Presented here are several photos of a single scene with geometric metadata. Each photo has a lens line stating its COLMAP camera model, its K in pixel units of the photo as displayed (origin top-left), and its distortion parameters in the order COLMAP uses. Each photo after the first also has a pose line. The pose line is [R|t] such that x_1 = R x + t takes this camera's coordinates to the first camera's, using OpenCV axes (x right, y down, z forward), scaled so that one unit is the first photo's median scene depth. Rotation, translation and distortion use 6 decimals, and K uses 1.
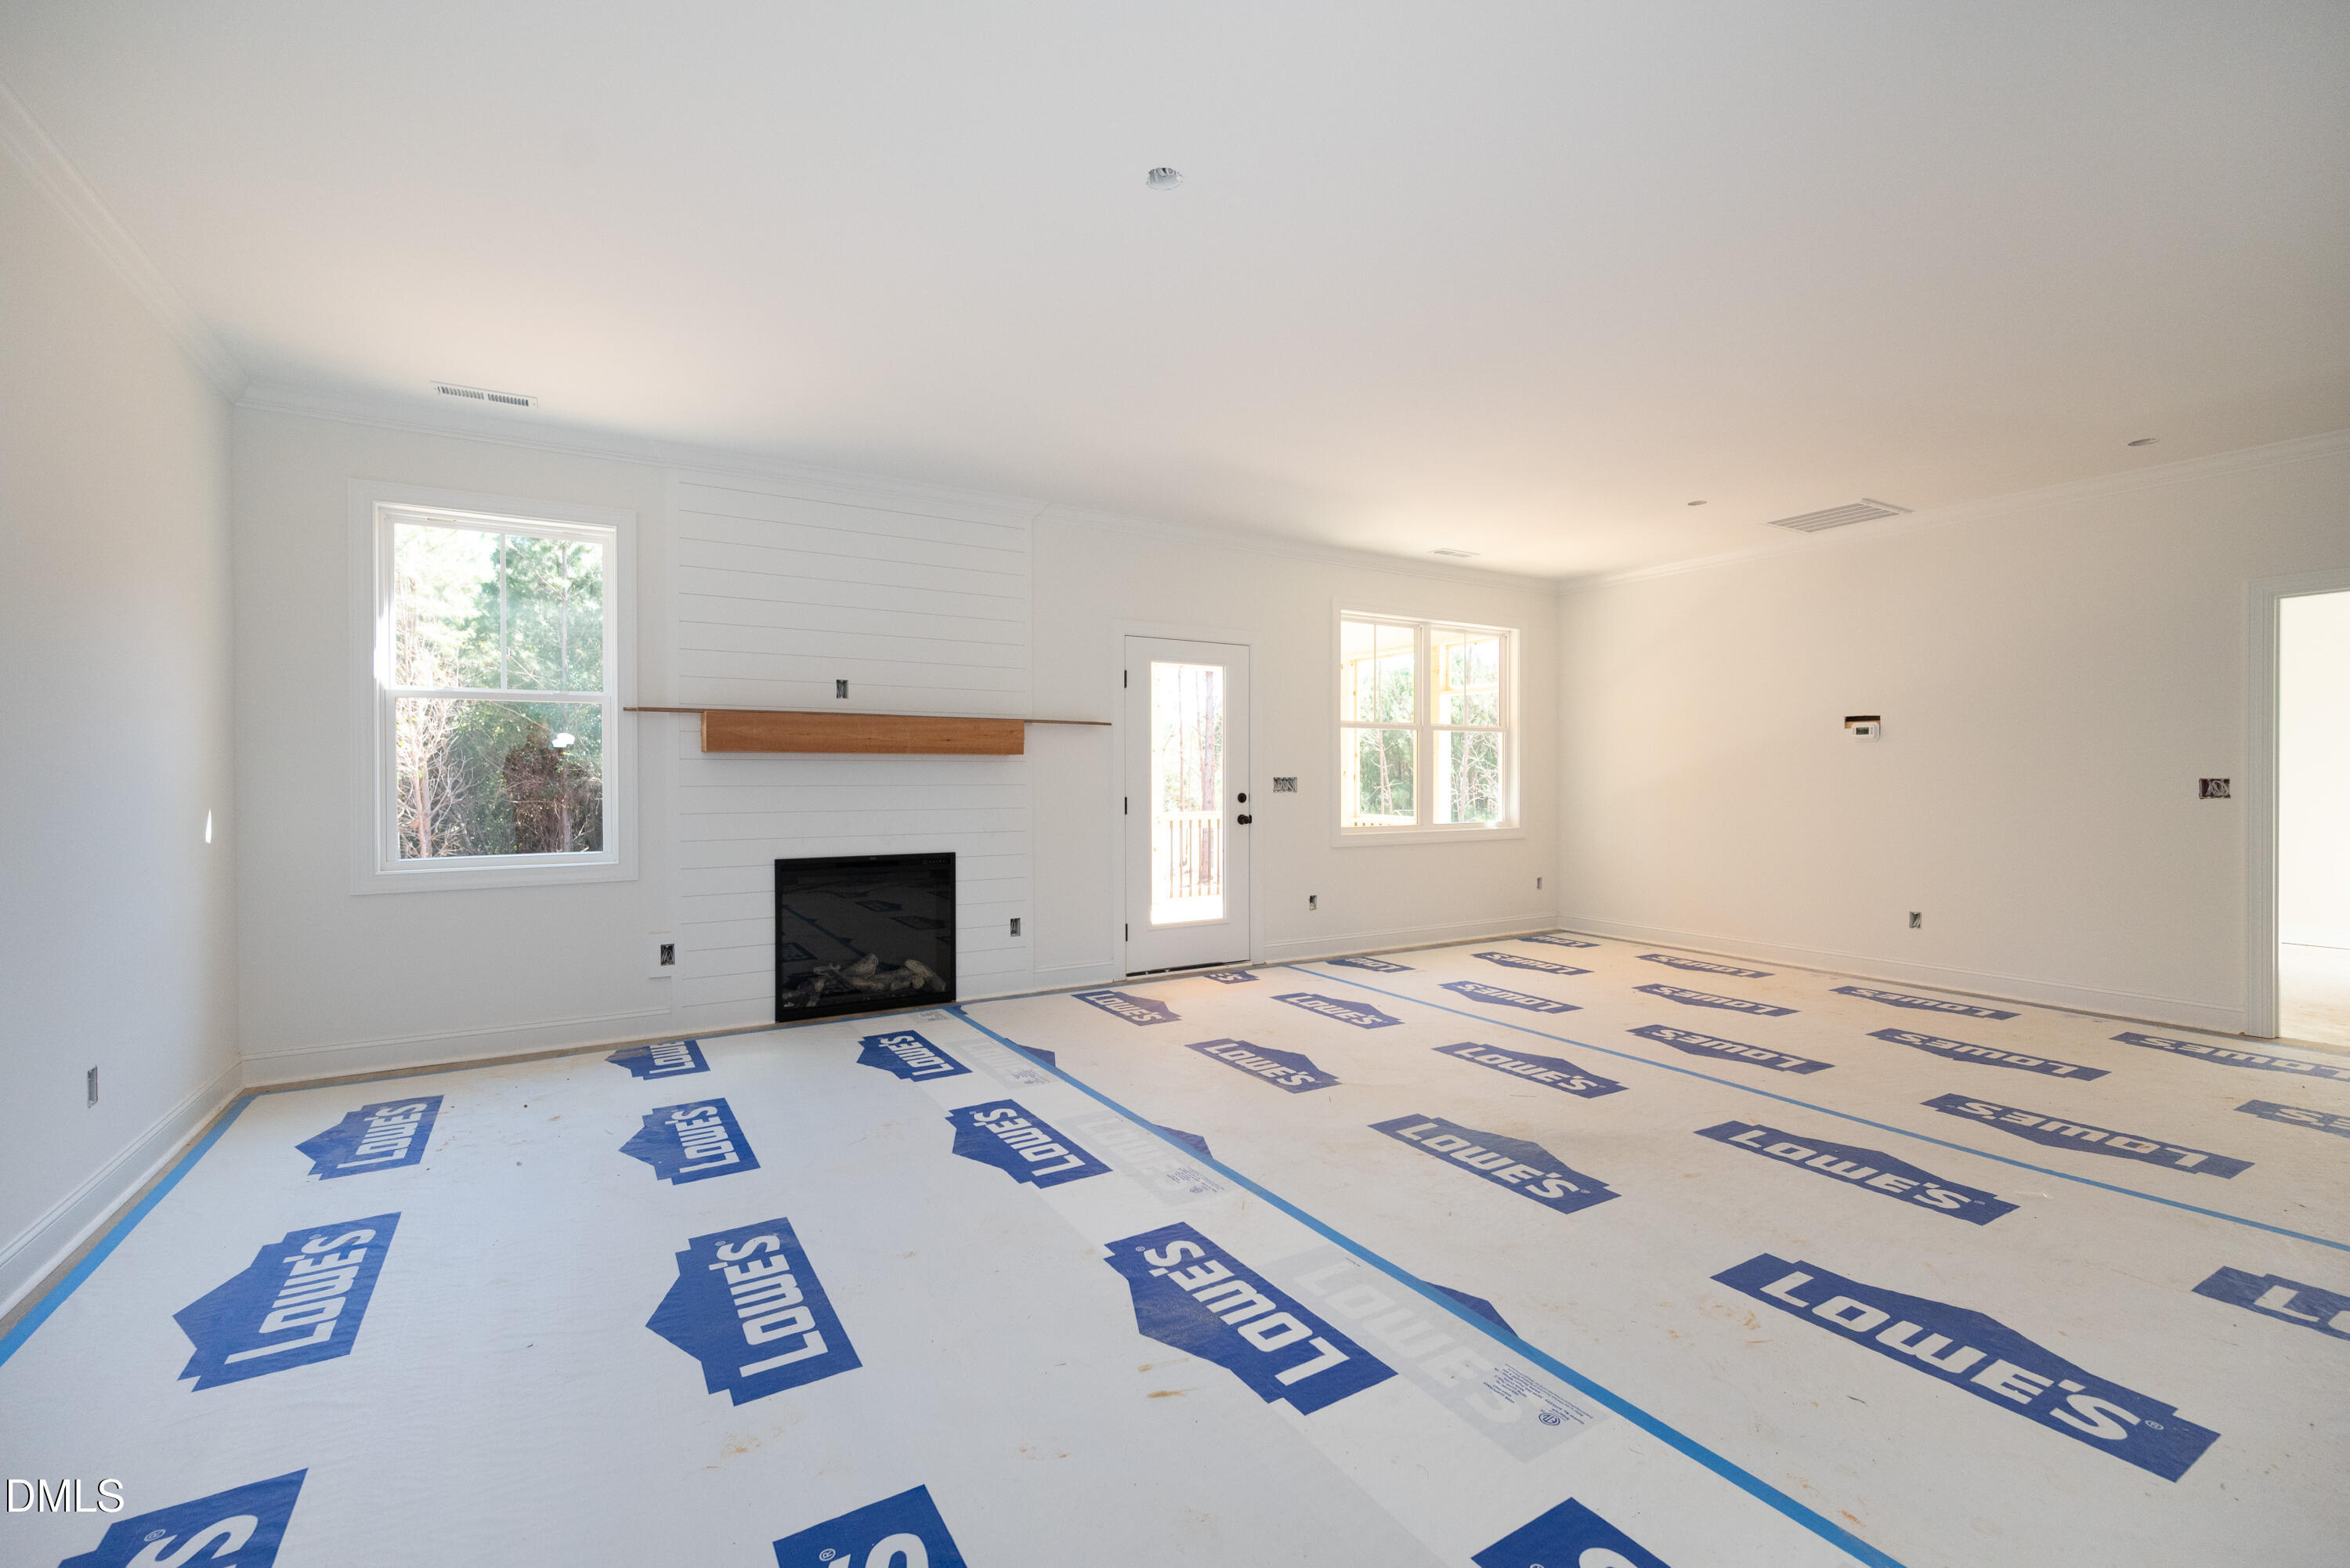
lens RADIAL K [[946.8, 0, 1176.1], [0, 946.8, 786.3], [0, 0, 1]] dist [-0.005932, -0.000148]
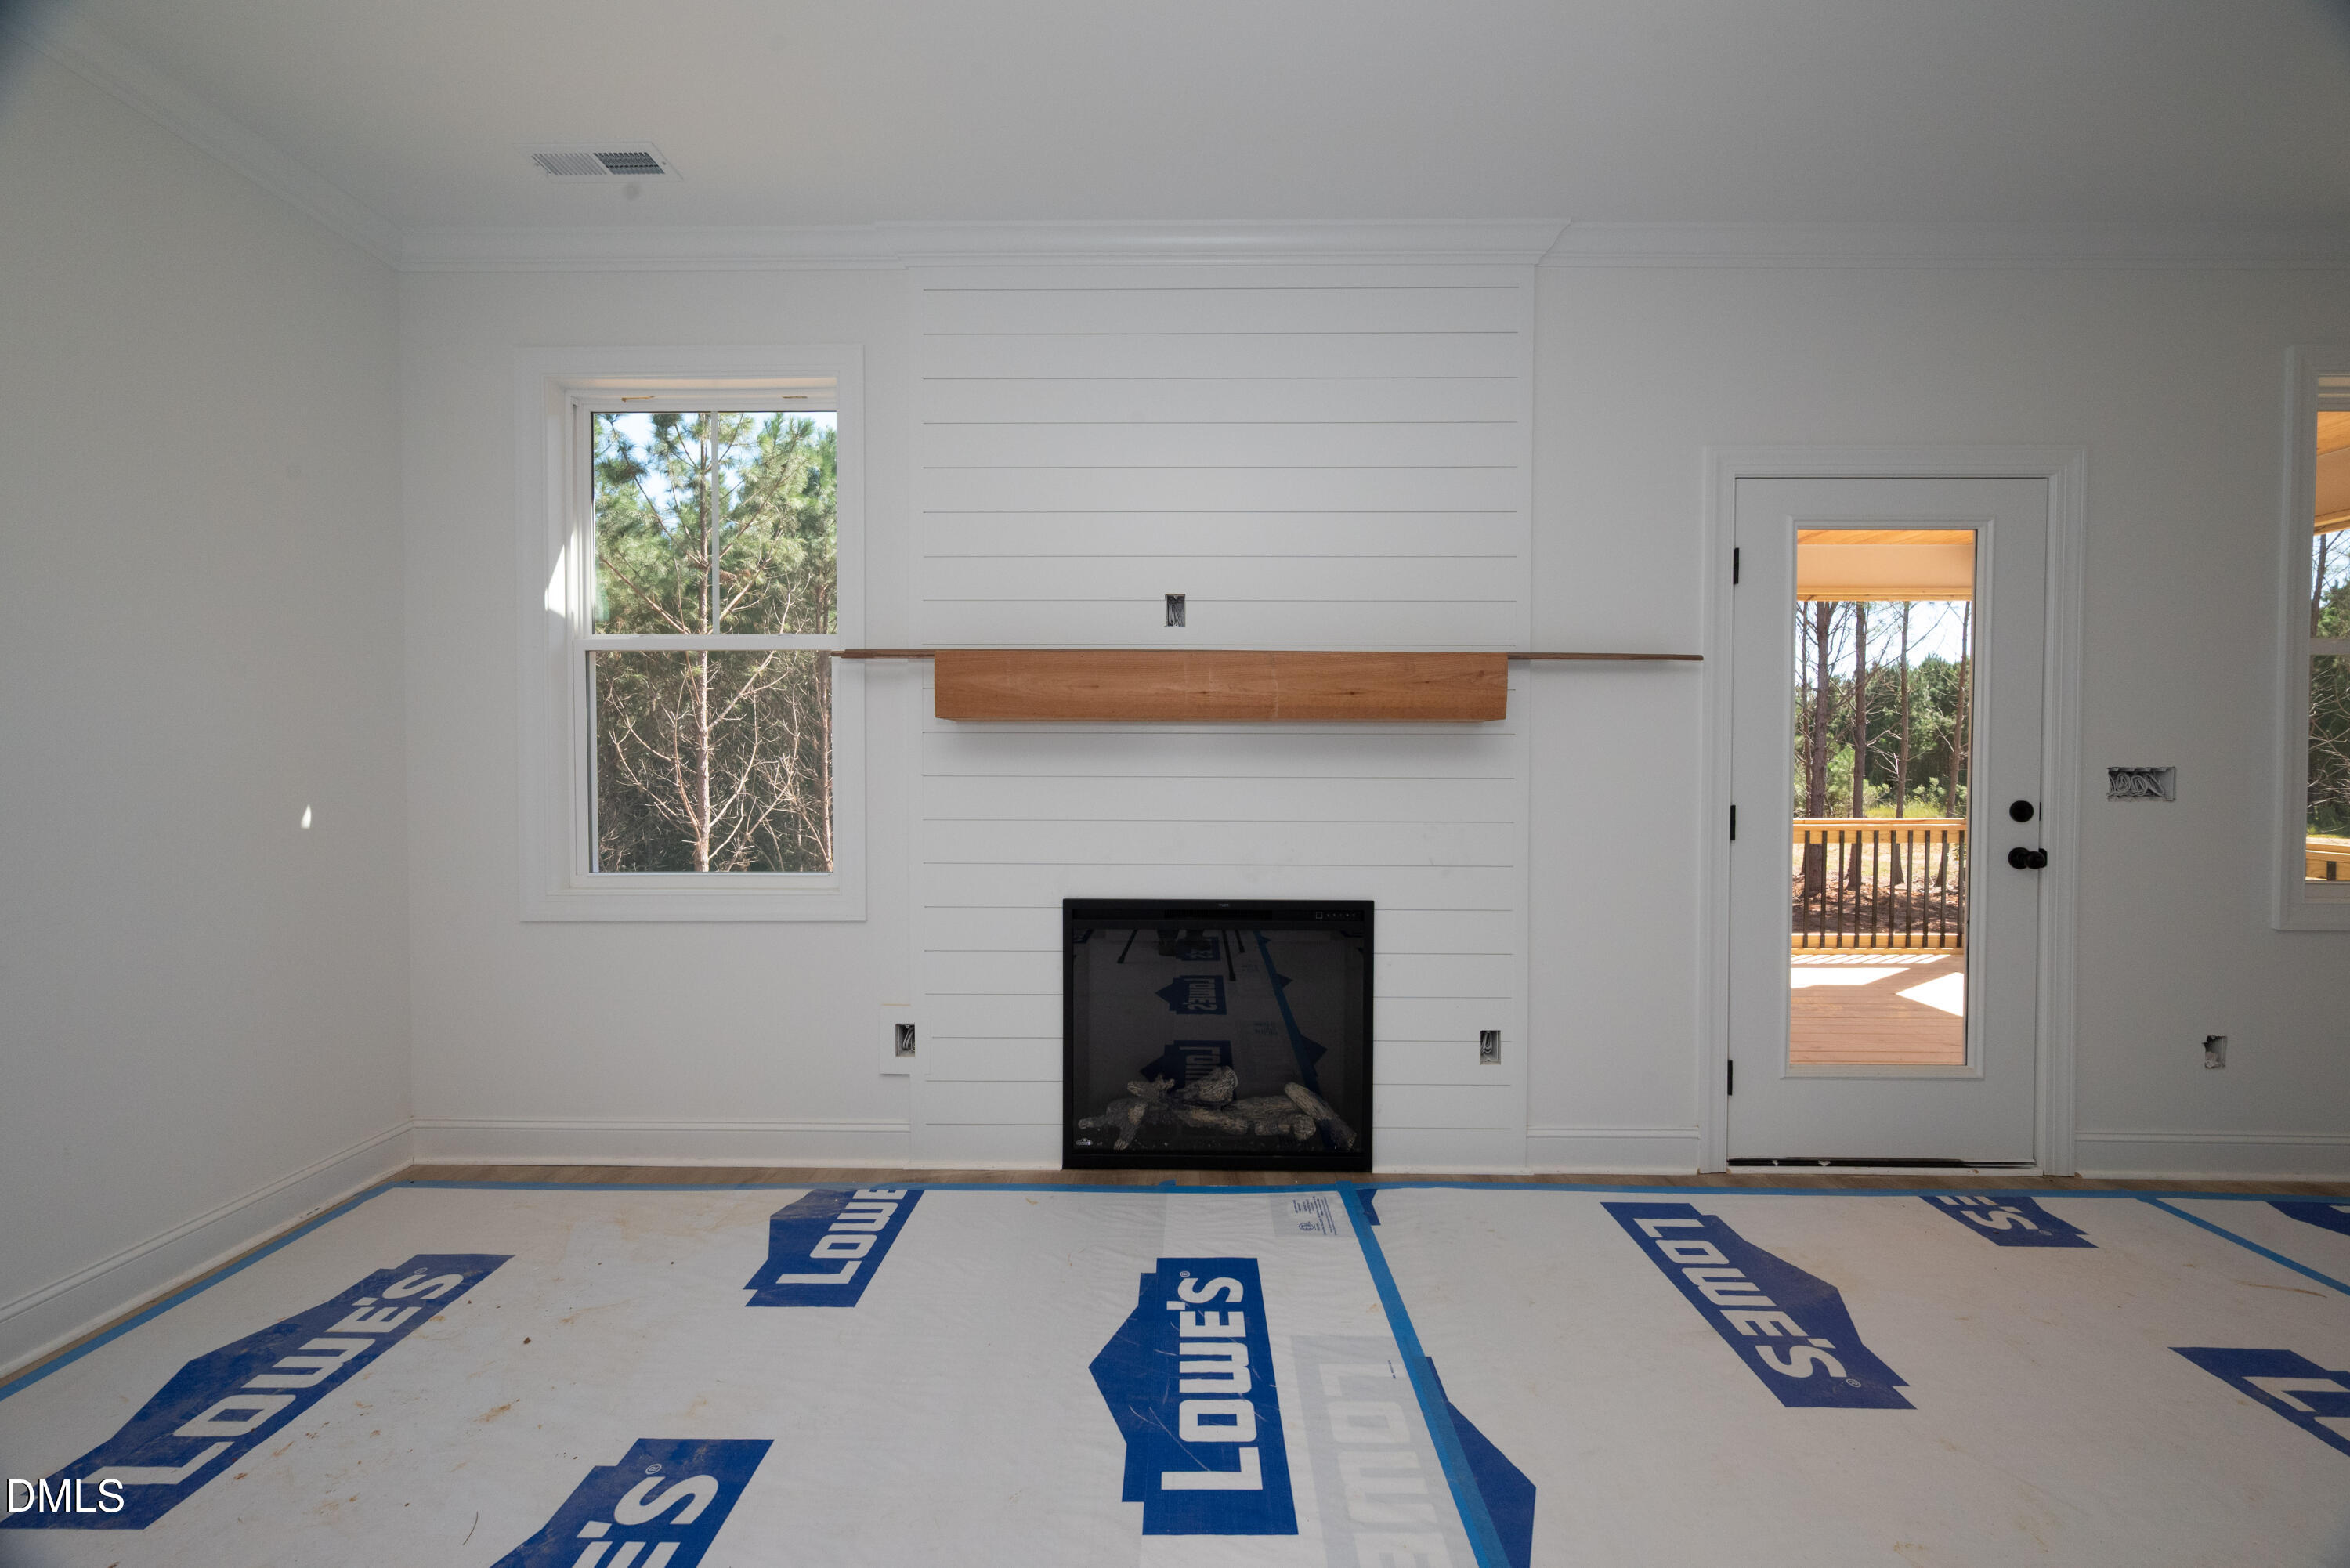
lens RADIAL K [[946.8, 0, 1155.8], [0, 946.8, 791.3], [0, 0, 1]] dist [-0.005932, -0.000148]
pose [[0.841033, 0.019298, -0.540639, -0.045039], [-0.008770, 0.999719, 0.022042, -0.004705], [0.540913, -0.013797, 0.840966, 0.470473]]
